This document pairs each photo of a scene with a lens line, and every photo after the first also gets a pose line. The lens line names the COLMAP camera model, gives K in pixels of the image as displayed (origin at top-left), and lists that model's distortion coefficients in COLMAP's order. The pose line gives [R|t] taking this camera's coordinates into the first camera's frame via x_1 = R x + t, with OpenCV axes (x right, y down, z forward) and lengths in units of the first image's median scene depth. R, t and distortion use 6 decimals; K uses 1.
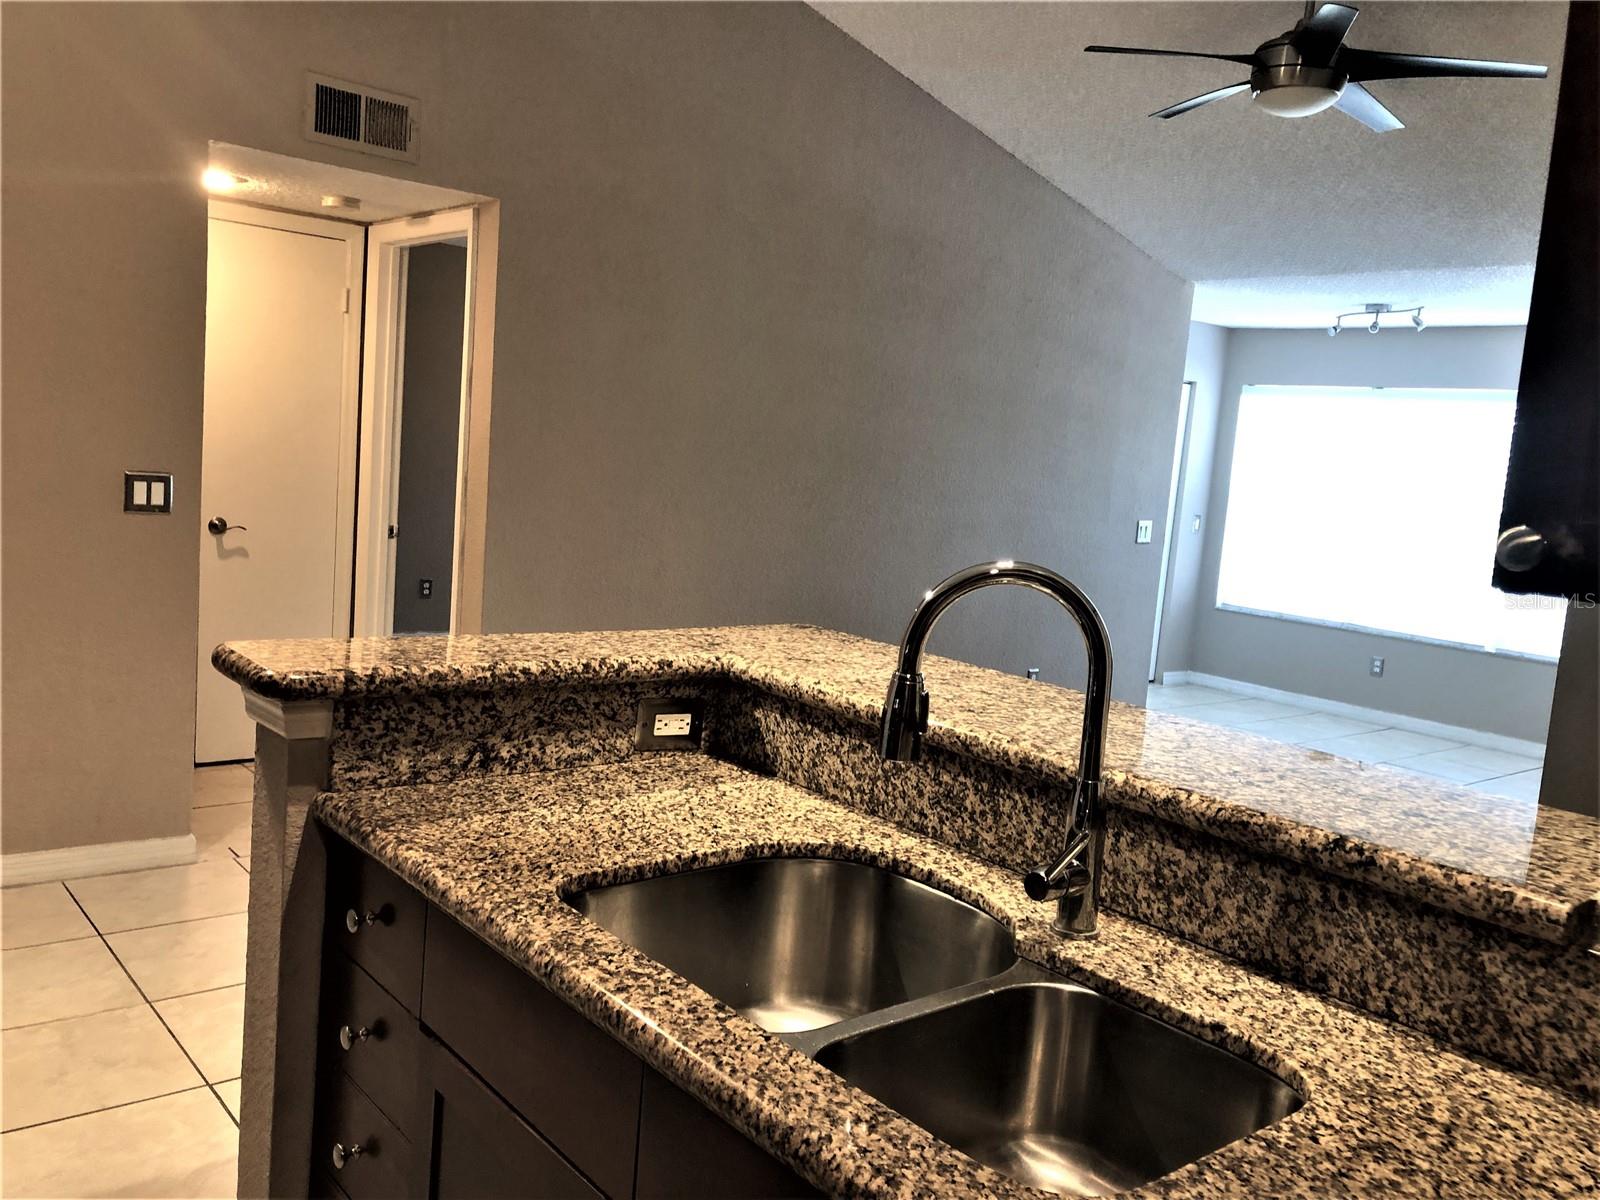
lens RADIAL K [[1306.1, 0, 806.5], [0, 1306.1, 603.6], [0, 0, 1]] dist [0.048709, -0.064657]
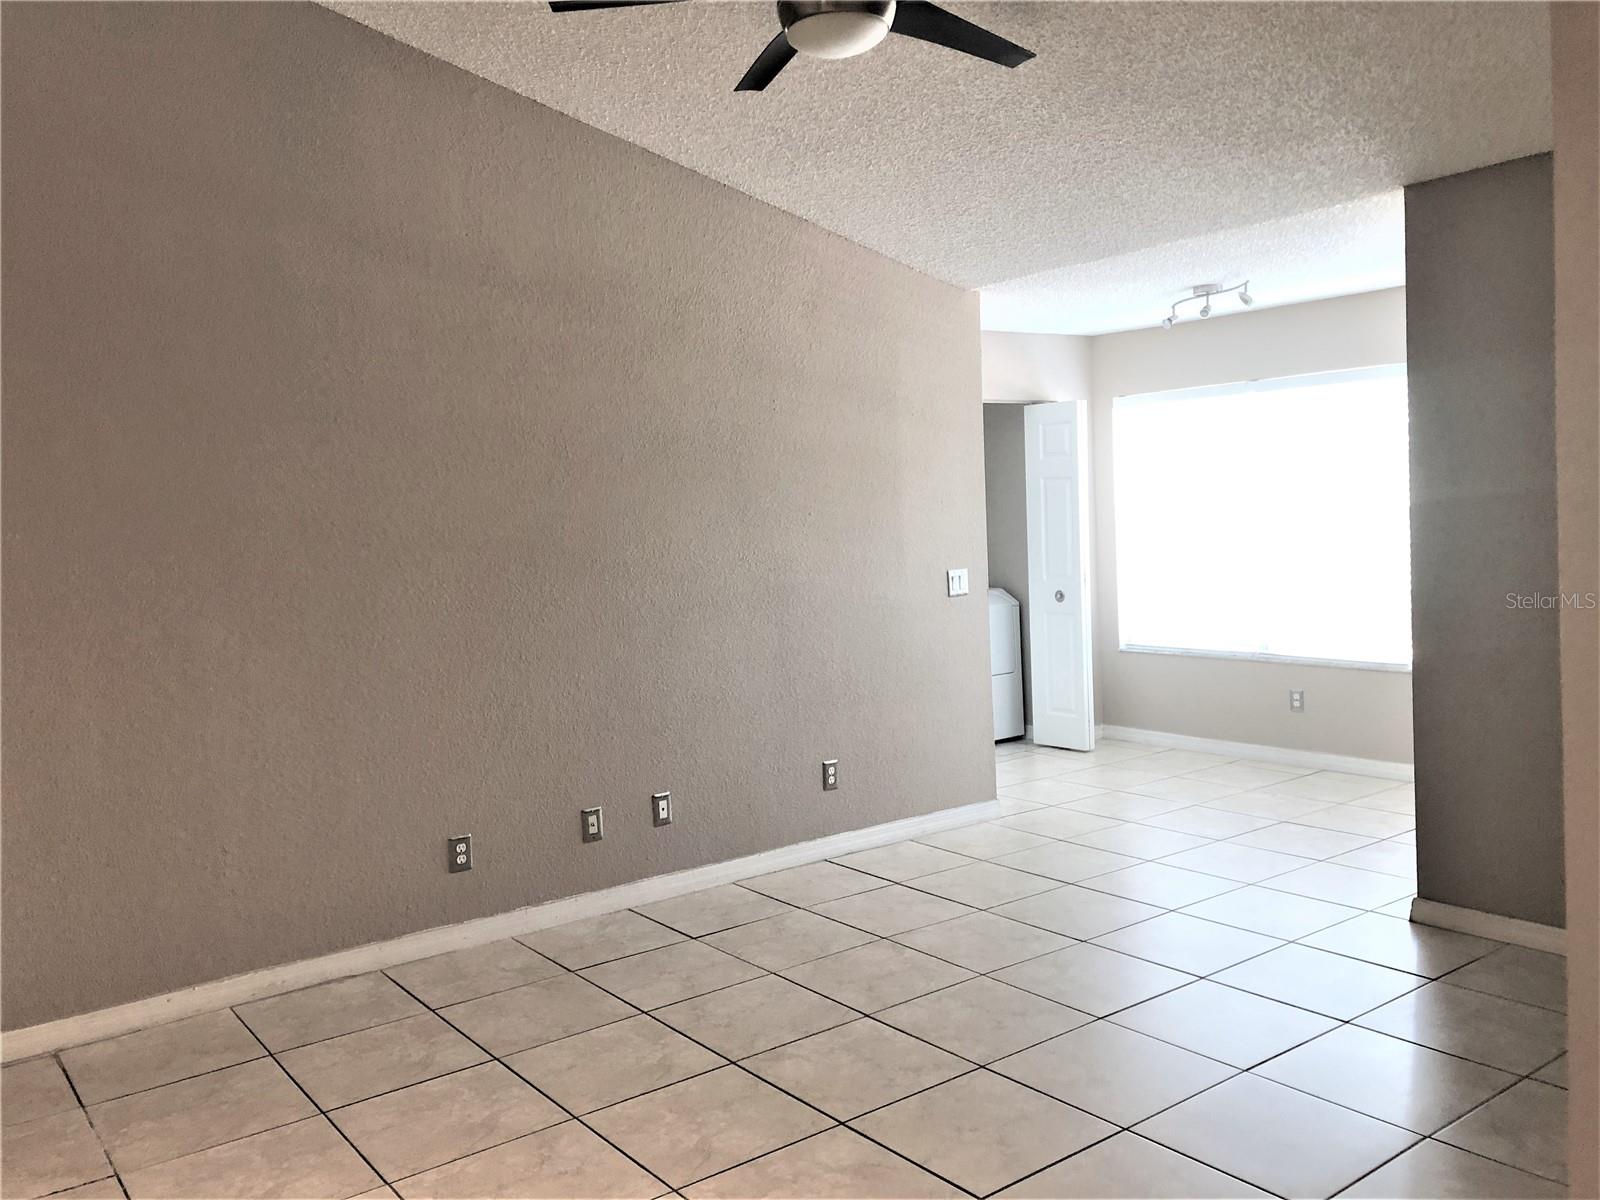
lens RADIAL K [[1306.1, 0, 792.6], [0, 1306.1, 598.8], [0, 0, 1]] dist [0.048709, -0.064657]
pose [[0.990496, -0.120130, -0.066987, 0.199024], [0.116304, 0.991497, -0.058363, -0.006557], [0.073429, 0.050018, 0.996045, 0.137147]]
